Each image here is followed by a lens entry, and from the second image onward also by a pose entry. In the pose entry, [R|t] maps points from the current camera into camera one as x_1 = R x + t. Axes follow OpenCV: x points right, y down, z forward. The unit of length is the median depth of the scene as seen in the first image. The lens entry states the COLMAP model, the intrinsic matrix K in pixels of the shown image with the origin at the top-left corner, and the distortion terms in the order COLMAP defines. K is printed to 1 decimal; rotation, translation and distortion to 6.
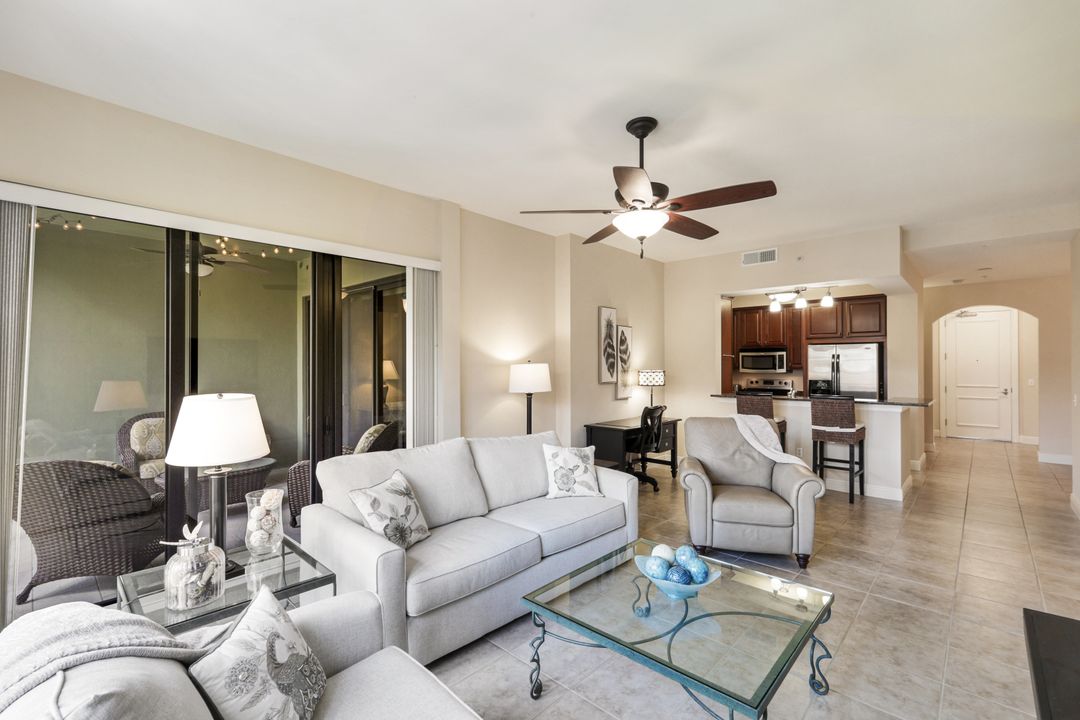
lens RADIAL K [[473.3, 0, 538.2], [0, 473.3, 359.4], [0, 0, 1]] dist [0.000556, -0.000694]
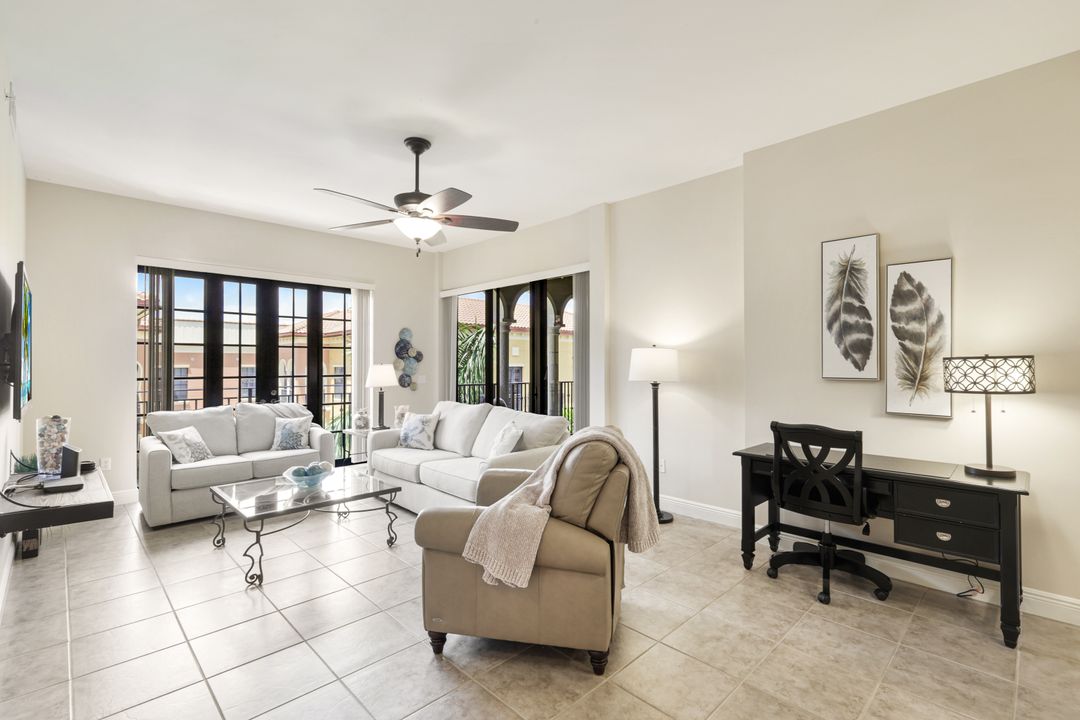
lens RADIAL K [[494.0, 0, 543.4], [0, 494.0, 355.6], [0, 0, 1]] dist [0.006650, -0.002246]
pose [[-0.042276, -0.011235, -0.999043, 0.686253], [0.015444, 0.999810, -0.011897, 0.022703], [0.998987, -0.015932, -0.042094, 0.652697]]
